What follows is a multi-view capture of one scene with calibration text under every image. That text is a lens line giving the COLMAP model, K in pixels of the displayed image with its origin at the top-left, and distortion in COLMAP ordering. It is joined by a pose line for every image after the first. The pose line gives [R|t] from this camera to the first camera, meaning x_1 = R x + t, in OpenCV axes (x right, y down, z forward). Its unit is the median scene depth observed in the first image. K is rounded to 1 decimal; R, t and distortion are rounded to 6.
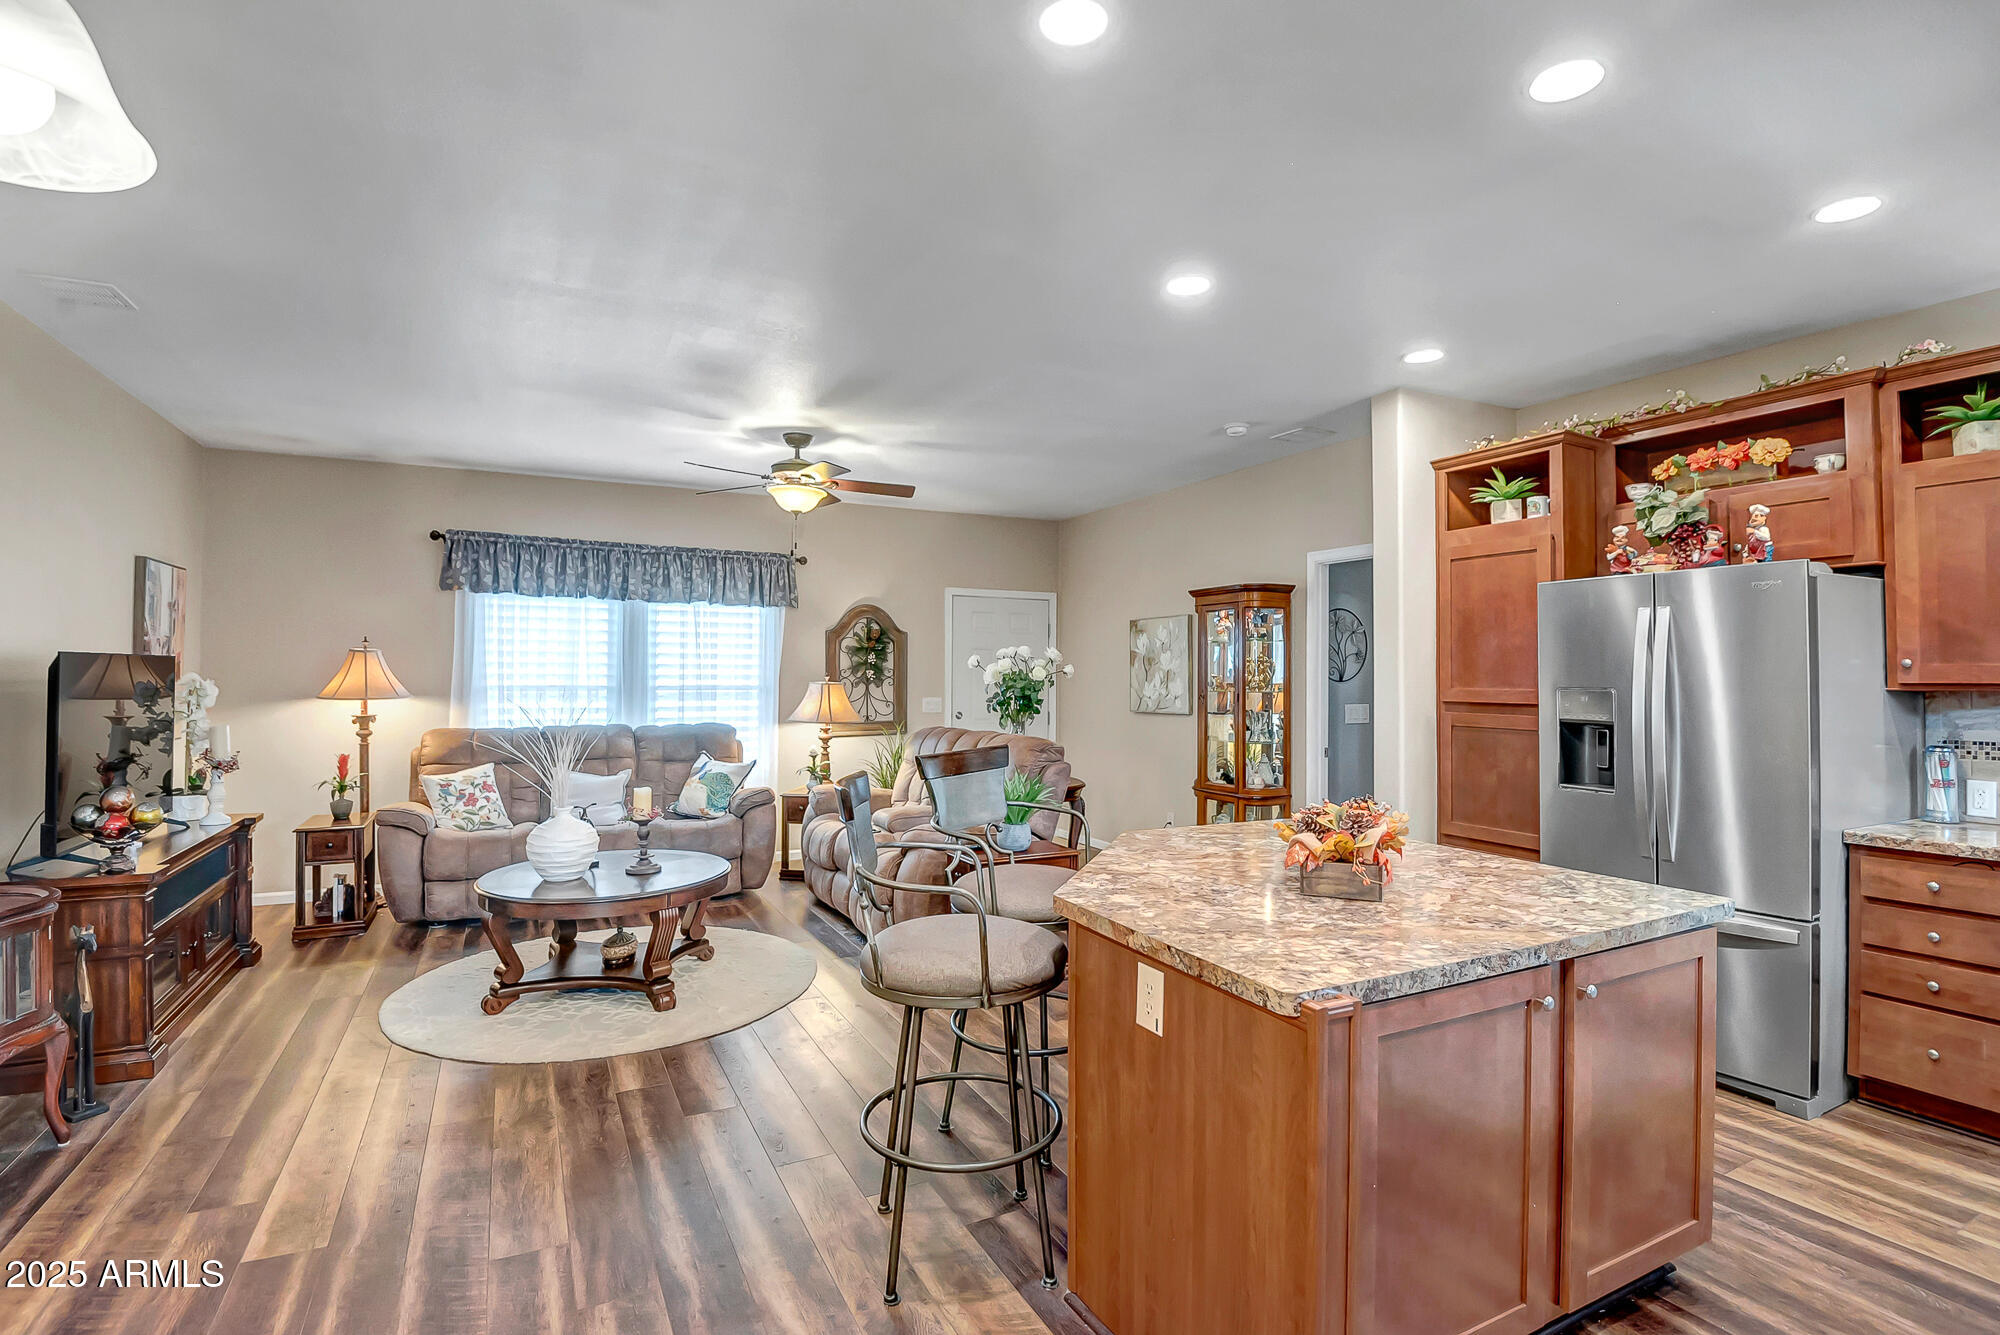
lens RADIAL K [[937.3, 0, 999.6], [0, 937.3, 654.7], [0, 0, 1]] dist [0.035157, -0.049957]
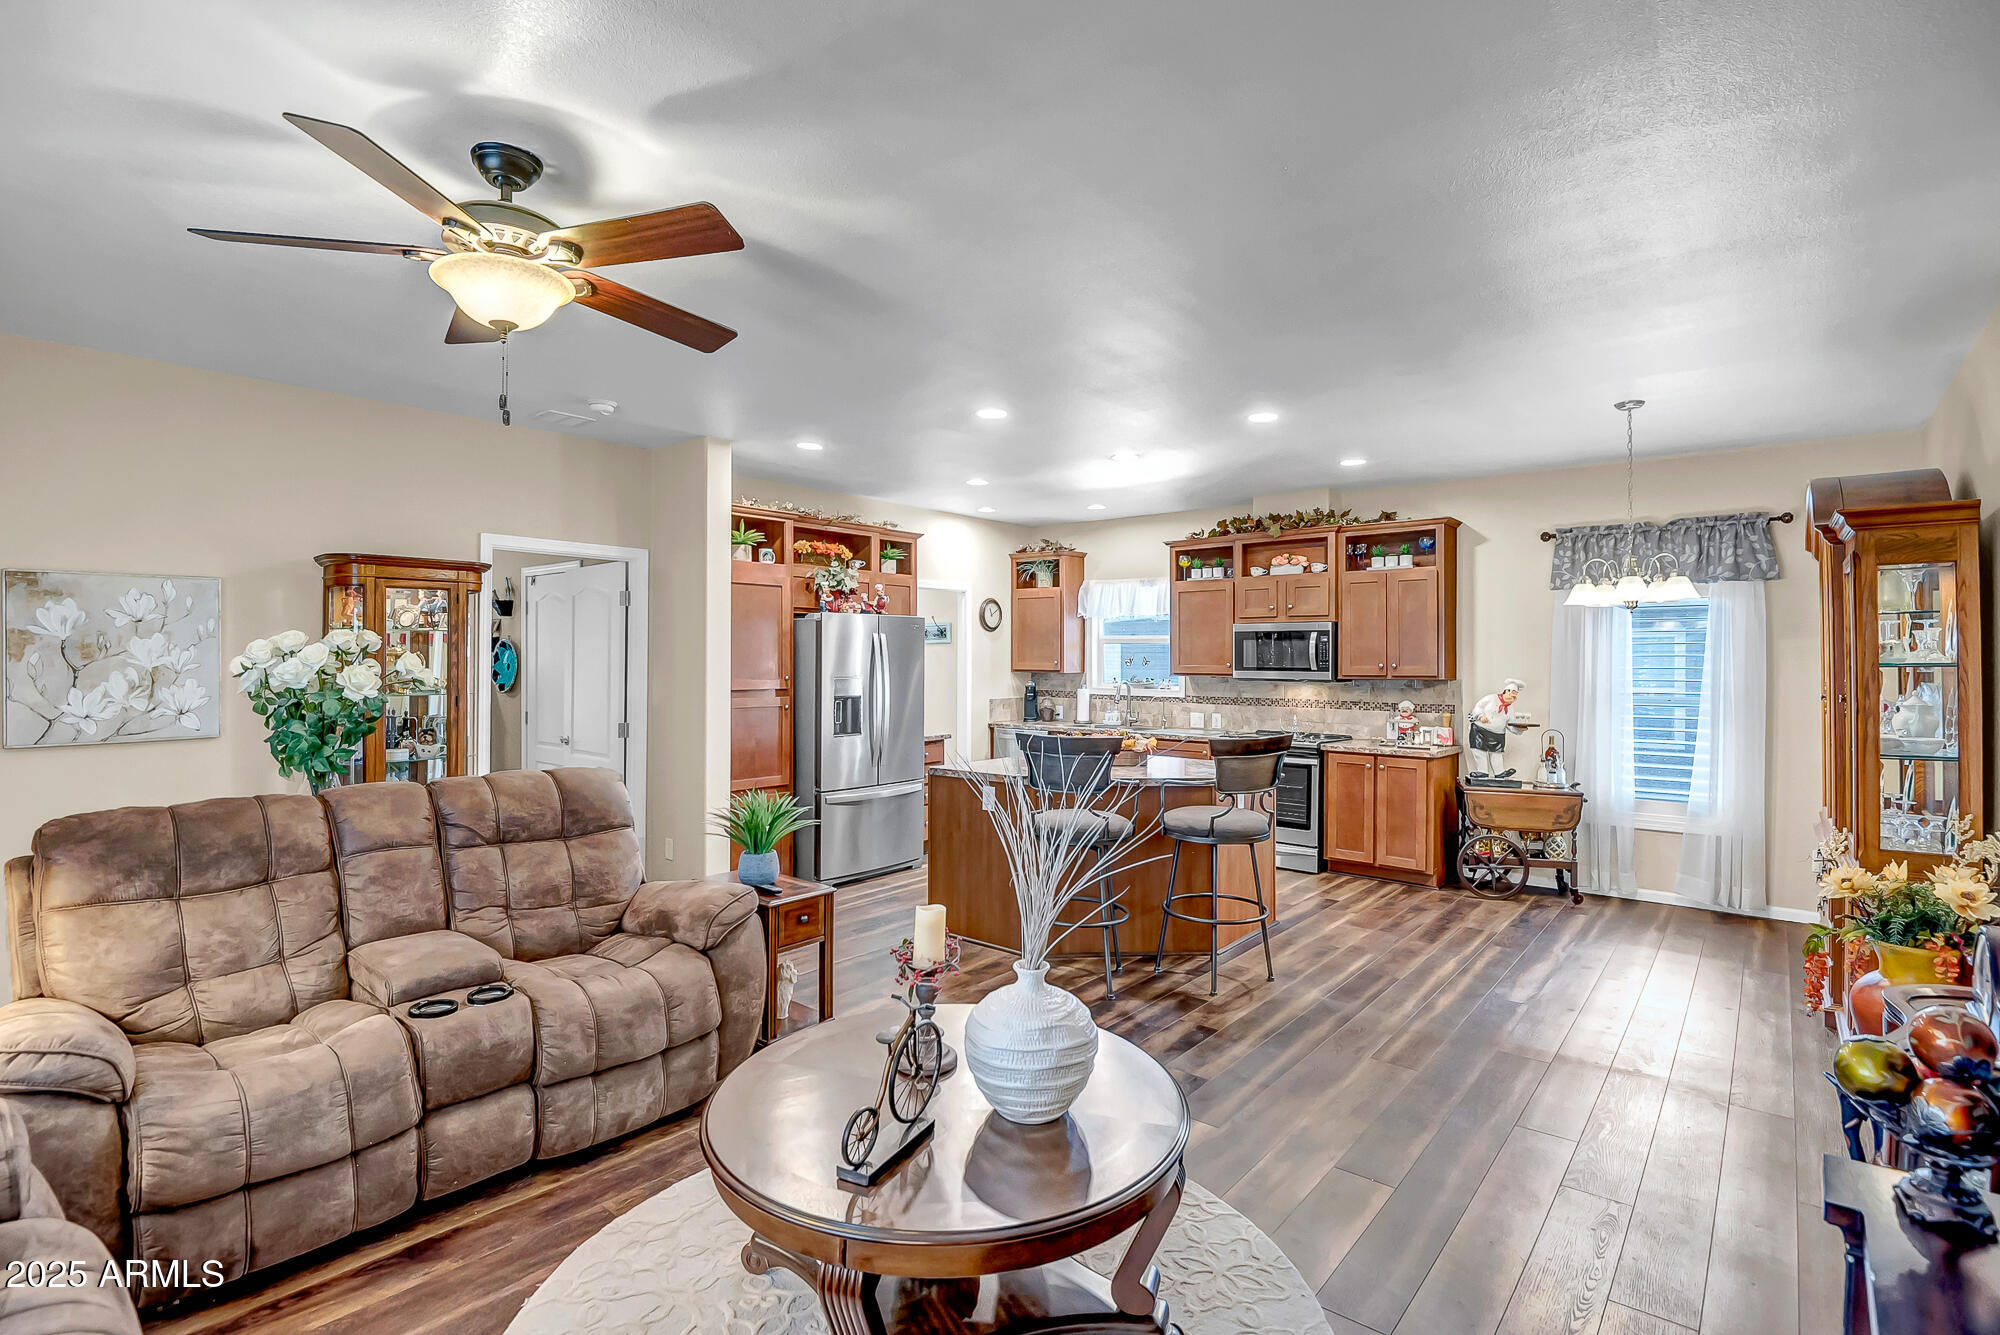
lens RADIAL K [[937.3, 0, 999.6], [0, 937.3, 654.7], [0, 0, 1]] dist [0.035157, -0.049957]
pose [[-0.386263, -0.001431, 0.922387, -0.607126], [-0.023157, 0.999699, -0.008146, 0.001435], [-0.922098, -0.024507, -0.386180, 0.803041]]
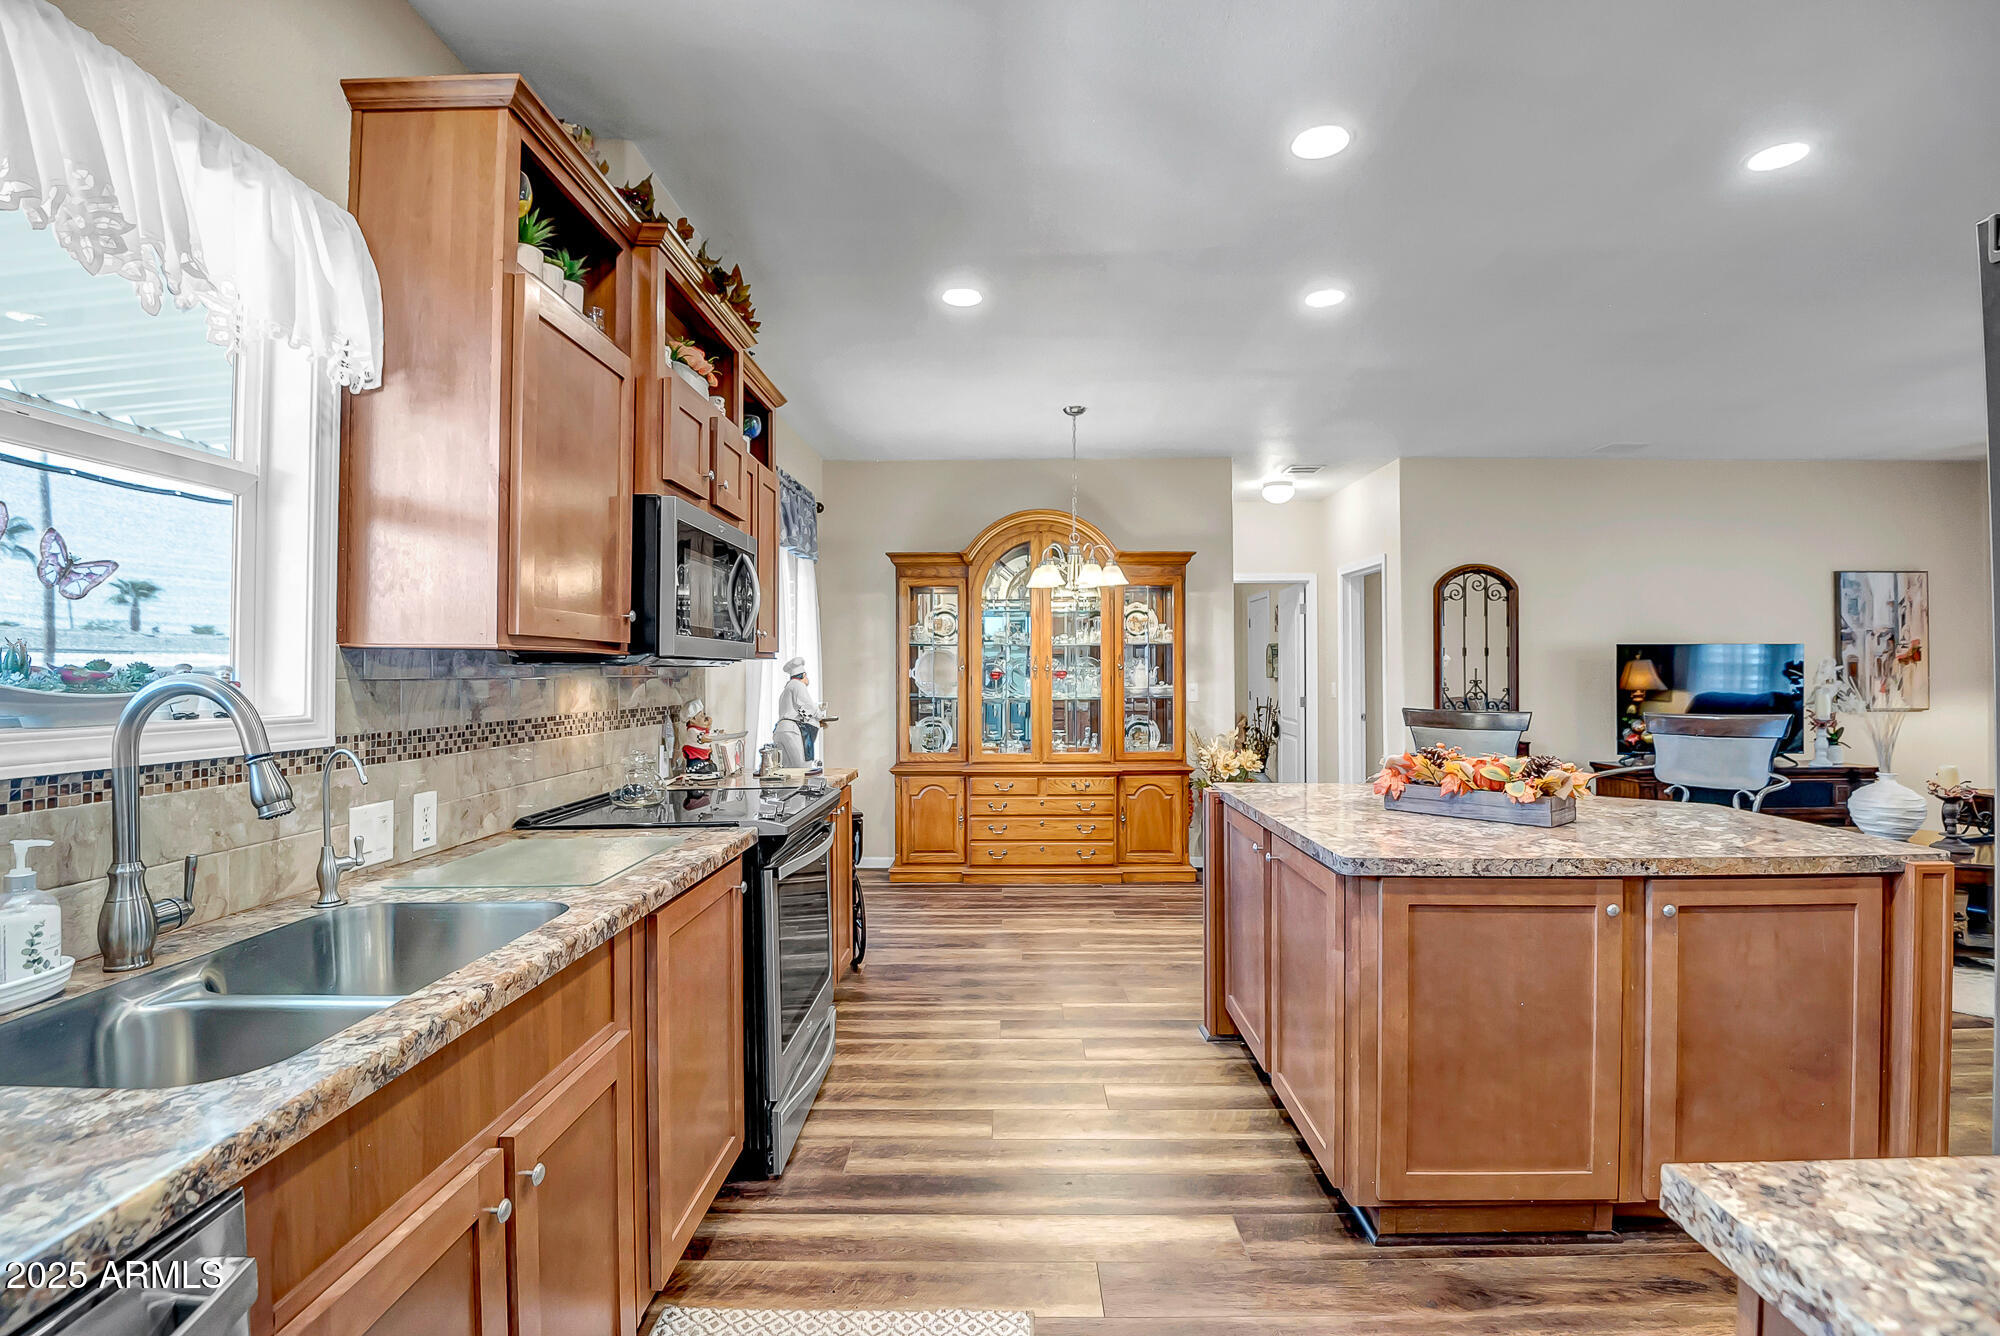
lens RADIAL K [[937.3, 0, 999.6], [0, 937.3, 655.2], [0, 0, 1]] dist [0.035157, -0.049957]
pose [[-0.463733, -0.018594, -0.885780, 0.622375], [0.016989, 0.999409, -0.029873, 0.027328], [0.885812, -0.028901, -0.463143, 0.394178]]
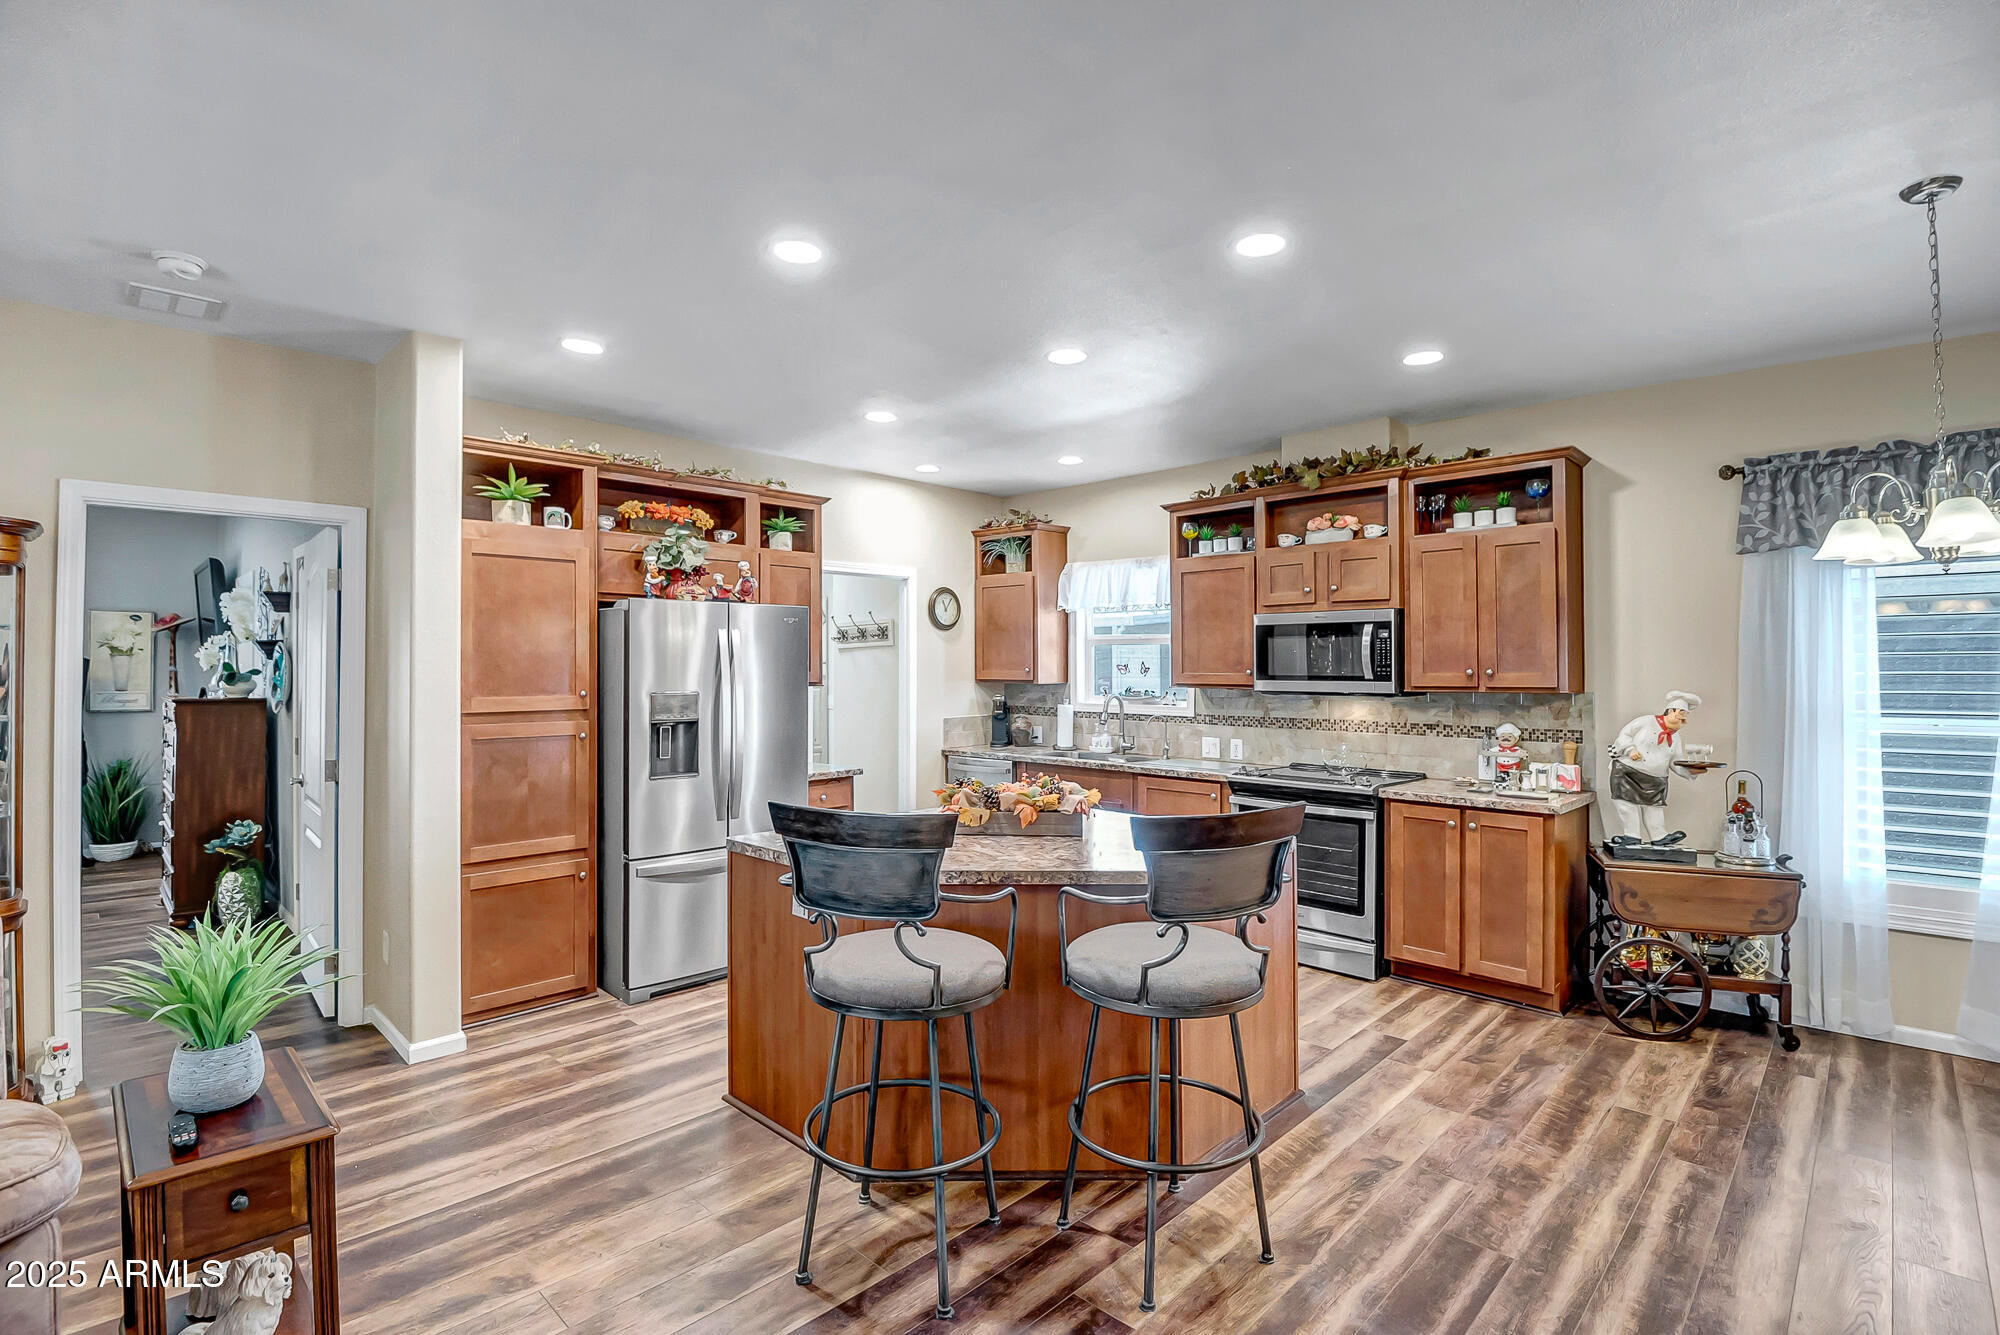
lens RADIAL K [[939.8, 0, 998.1], [0, 939.8, 656.0], [0, 0, 1]] dist [0.013133, -0.027995]
pose [[-0.317558, 0.008048, 0.948205, -0.362026], [-0.018572, 0.999719, -0.014705, -0.000081], [-0.948057, -0.022280, -0.317320, 0.566086]]
